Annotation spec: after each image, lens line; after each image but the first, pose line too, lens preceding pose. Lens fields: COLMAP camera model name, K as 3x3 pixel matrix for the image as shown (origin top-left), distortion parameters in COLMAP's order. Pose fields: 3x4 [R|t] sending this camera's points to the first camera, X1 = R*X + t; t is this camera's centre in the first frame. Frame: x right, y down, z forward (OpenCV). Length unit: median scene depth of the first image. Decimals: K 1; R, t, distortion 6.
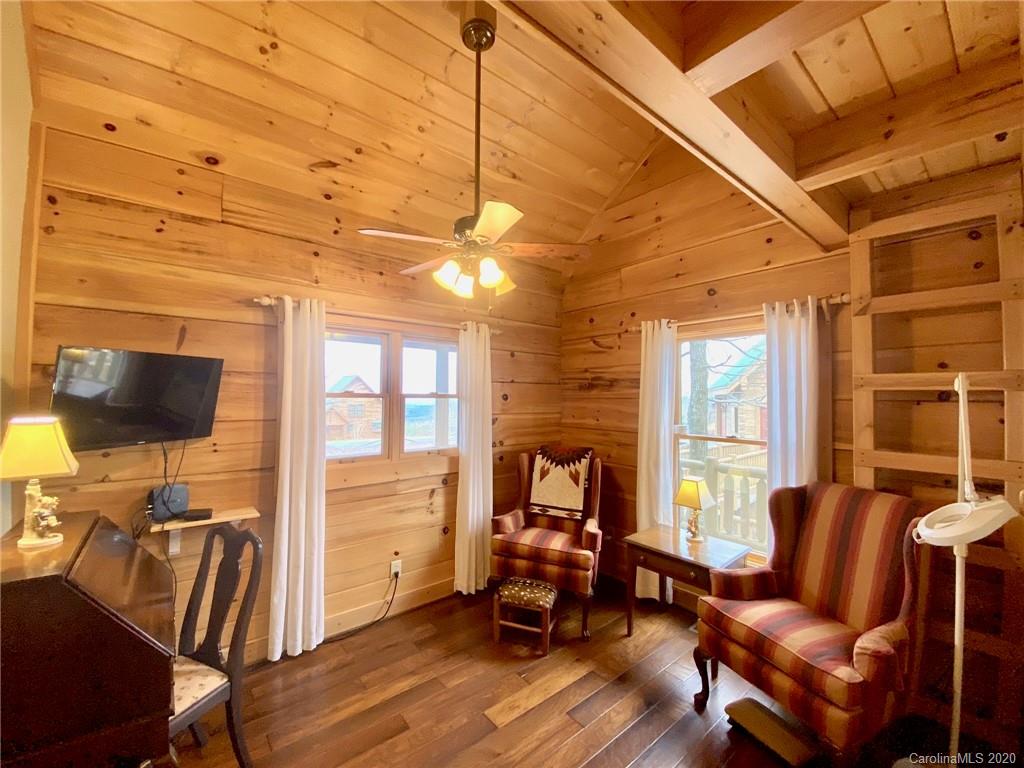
lens RADIAL K [[413.9, 0, 509.6], [0, 413.9, 385.4], [0, 0, 1]] dist [0.023366, -0.022271]
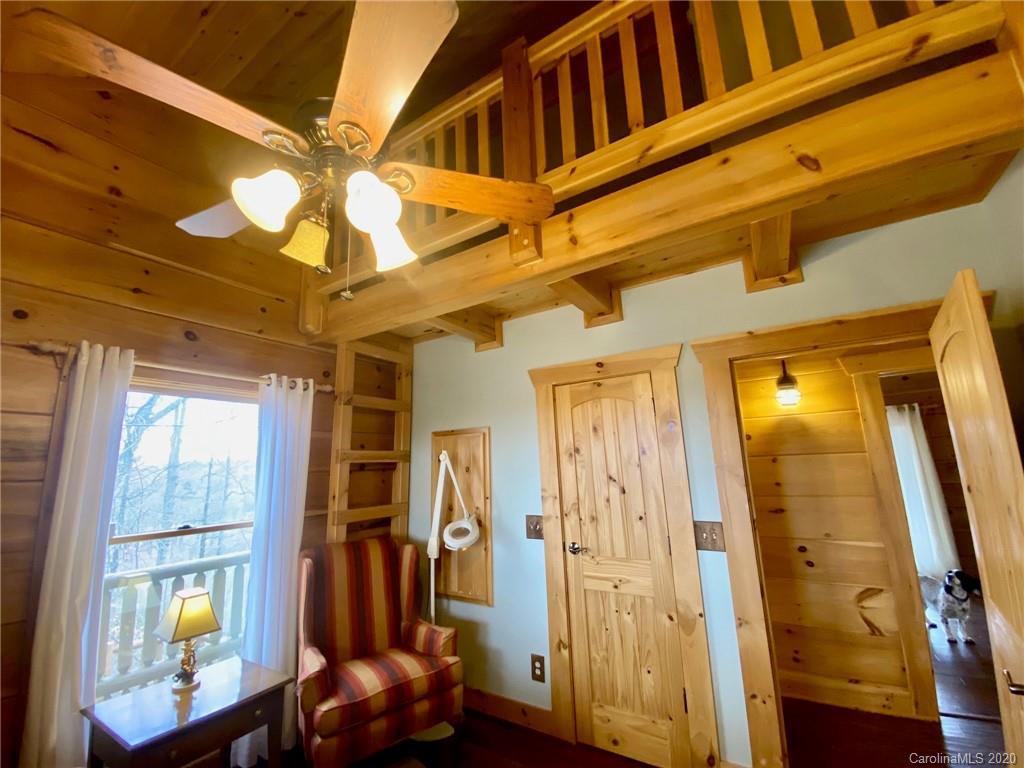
lens RADIAL K [[413.9, 0, 509.6], [0, 413.9, 385.4], [0, 0, 1]] dist [0.023366, -0.022271]
pose [[-0.312961, 0.184778, 0.931618, -0.500675], [0.008166, 0.981380, -0.191905, 0.024803], [-0.949731, -0.052452, -0.308642, 0.826805]]
